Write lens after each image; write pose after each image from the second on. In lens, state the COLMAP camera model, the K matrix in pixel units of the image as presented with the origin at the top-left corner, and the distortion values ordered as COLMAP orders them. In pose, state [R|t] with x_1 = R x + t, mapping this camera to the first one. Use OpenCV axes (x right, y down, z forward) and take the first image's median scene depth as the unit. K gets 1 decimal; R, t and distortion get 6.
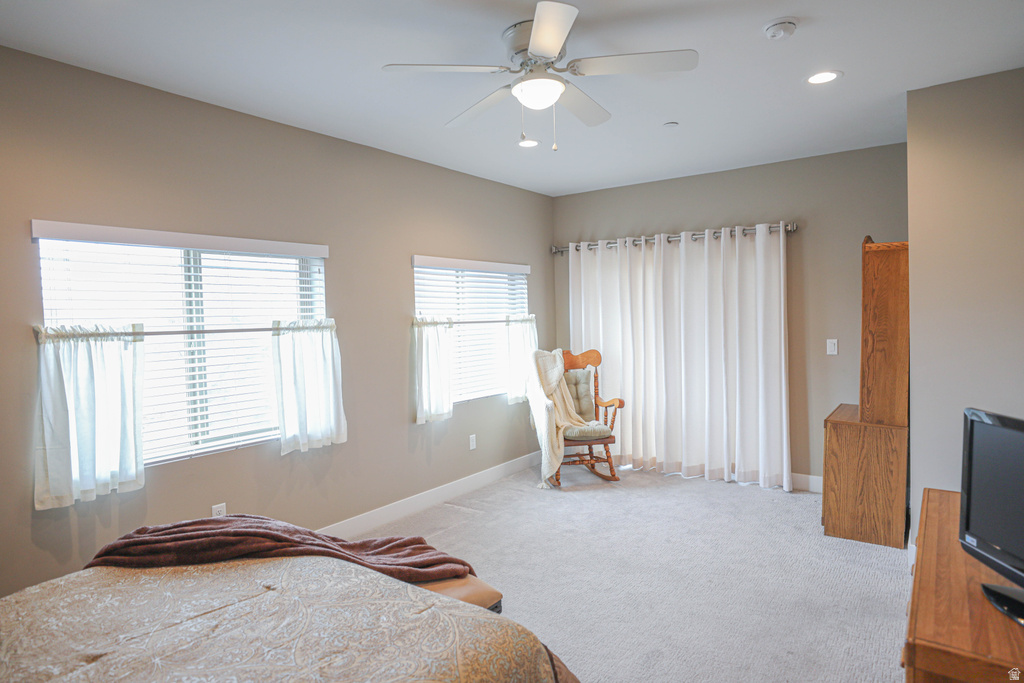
lens RADIAL K [[607.7, 0, 510.1], [0, 607.7, 344.9], [0, 0, 1]] dist [-0.005983, -0.000375]
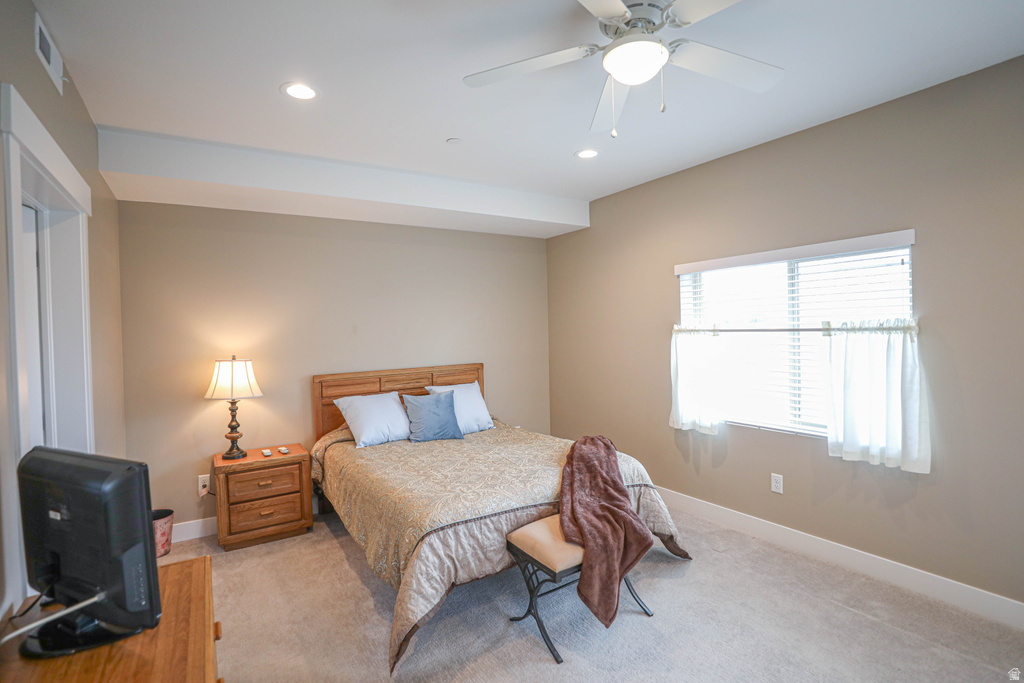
lens RADIAL K [[497.3, 0, 512.2], [0, 497.3, 338.8], [0, 0, 1]] dist [-0.006809, -0.000205]
pose [[-0.358968, 0.049769, -0.932022, 0.578242], [-0.013390, 0.998200, 0.058460, -0.052655], [0.933254, 0.033465, -0.357656, 0.819523]]
